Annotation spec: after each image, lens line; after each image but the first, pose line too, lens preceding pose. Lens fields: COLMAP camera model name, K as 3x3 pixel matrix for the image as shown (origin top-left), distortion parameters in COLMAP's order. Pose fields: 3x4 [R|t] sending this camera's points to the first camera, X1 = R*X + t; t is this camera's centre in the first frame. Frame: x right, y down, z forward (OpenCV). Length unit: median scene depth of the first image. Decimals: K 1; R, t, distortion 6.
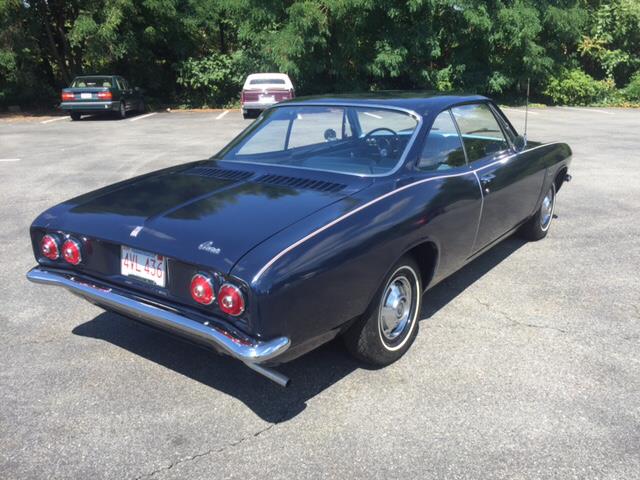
lens RADIAL K [[548.6, 0, 319.5], [0, 548.6, 244.0], [0, 0, 1]] dist [0.078382, -0.099876]
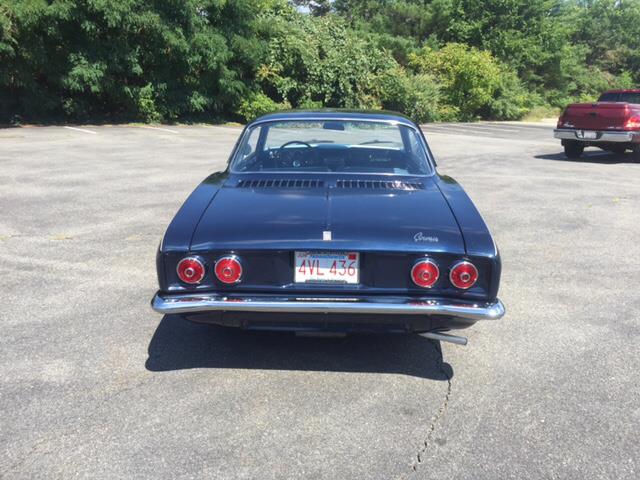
lens RADIAL K [[548.6, 0, 322.1], [0, 548.6, 248.5], [0, 0, 1]] dist [0.078382, -0.099876]
pose [[0.821164, -0.124623, 0.556919, -0.876428], [0.137974, 0.990269, 0.018154, -0.018422], [-0.553763, 0.061933, 0.830368, 0.122448]]
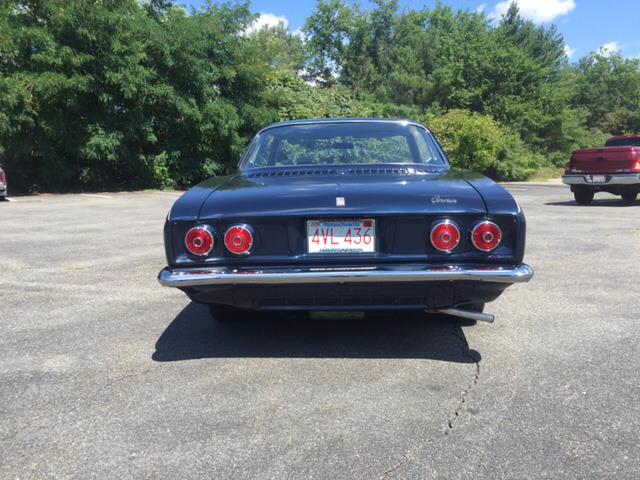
lens RADIAL K [[548.6, 0, 321.5], [0, 548.6, 245.9], [0, 0, 1]] dist [0.078382, -0.099876]
pose [[0.830642, -0.075078, 0.551721, -0.872873], [0.165072, 0.979527, -0.115230, 0.158748], [-0.531775, 0.186789, 0.826030, 0.184198]]
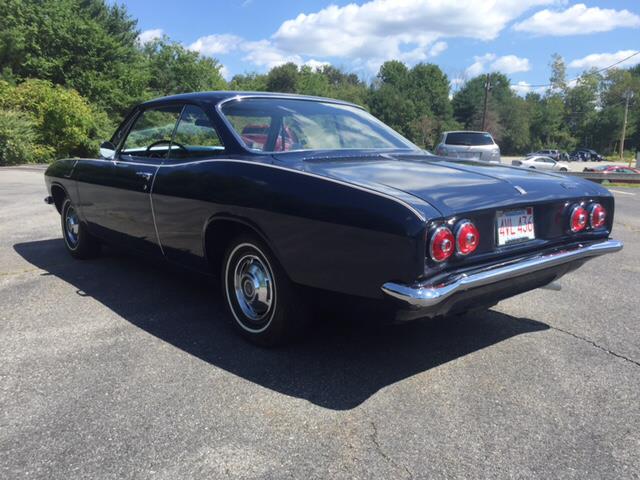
lens RADIAL K [[548.6, 0, 325.3], [0, 548.6, 243.5], [0, 0, 1]] dist [0.078382, -0.099876]
pose [[0.217493, -0.150888, 0.964328, -1.302760], [0.271398, 0.958367, 0.088744, -0.107956], [-0.937571, 0.242415, 0.249389, 1.040548]]
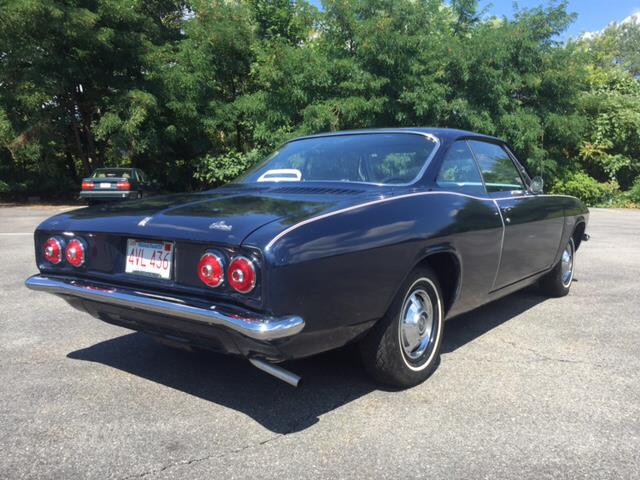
lens RADIAL K [[548.6, 0, 319.1], [0, 548.6, 244.6], [0, 0, 1]] dist [0.078382, -0.099876]
pose [[0.999702, 0.018051, -0.016420, -0.013708], [-0.020803, 0.982182, -0.186775, 0.177494], [0.012756, 0.187061, 0.982266, 0.070901]]
